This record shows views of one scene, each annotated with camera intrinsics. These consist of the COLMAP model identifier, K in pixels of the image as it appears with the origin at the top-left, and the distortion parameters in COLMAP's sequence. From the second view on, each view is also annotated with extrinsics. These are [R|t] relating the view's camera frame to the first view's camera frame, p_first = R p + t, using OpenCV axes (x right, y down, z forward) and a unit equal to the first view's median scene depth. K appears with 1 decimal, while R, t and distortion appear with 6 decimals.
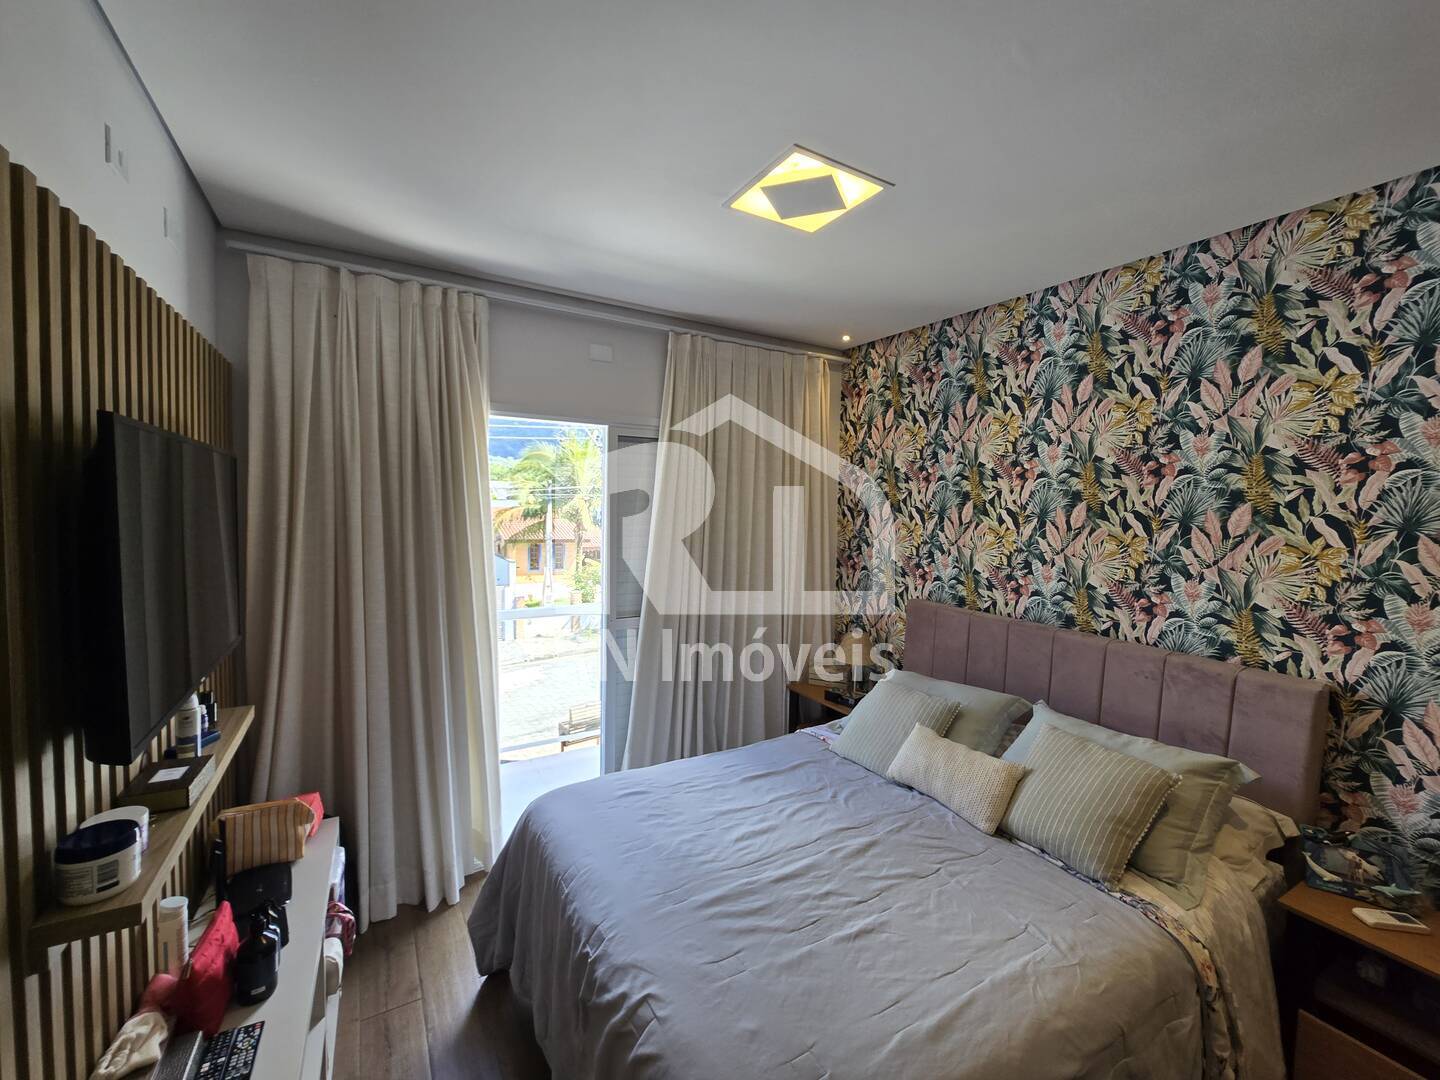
lens RADIAL K [[590.2, 0, 717.2], [0, 590.2, 537.9], [0, 0, 1]] dist [-0.006309, 0.002076]
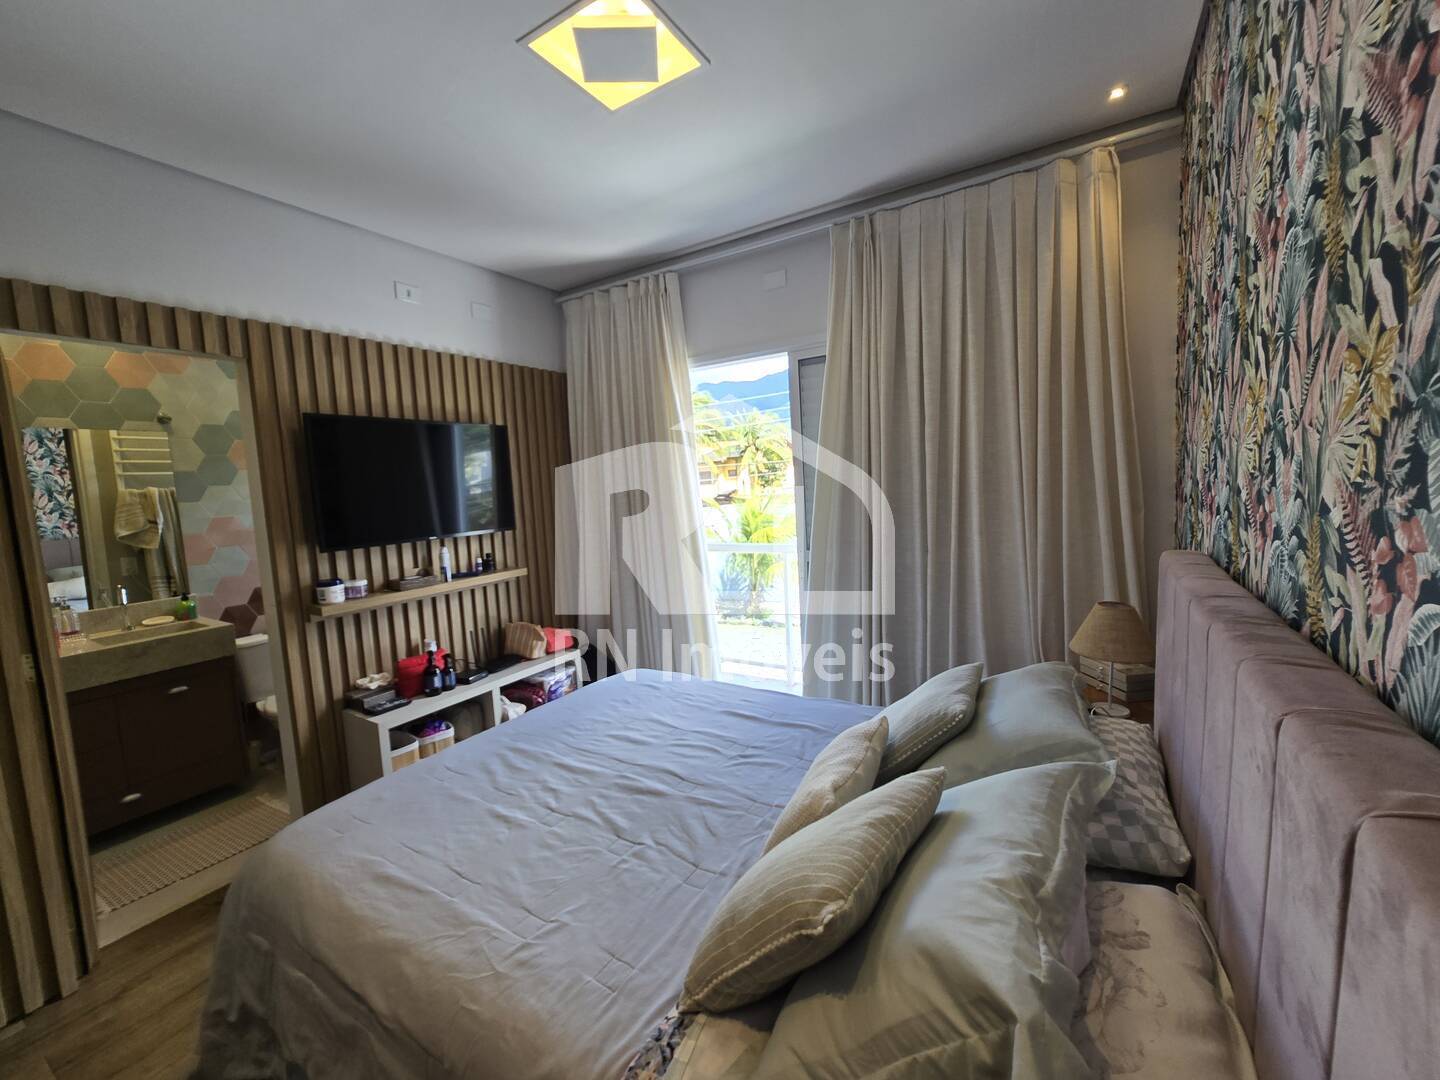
lens RADIAL K [[590.2, 0, 724.1], [0, 590.2, 539.4], [0, 0, 1]] dist [-0.006309, 0.002076]
pose [[0.462869, 0.044221, -0.885323, 1.016572], [0.008000, 0.998506, 0.054057, 0.104685], [0.886391, -0.032104, 0.461824, 0.685092]]
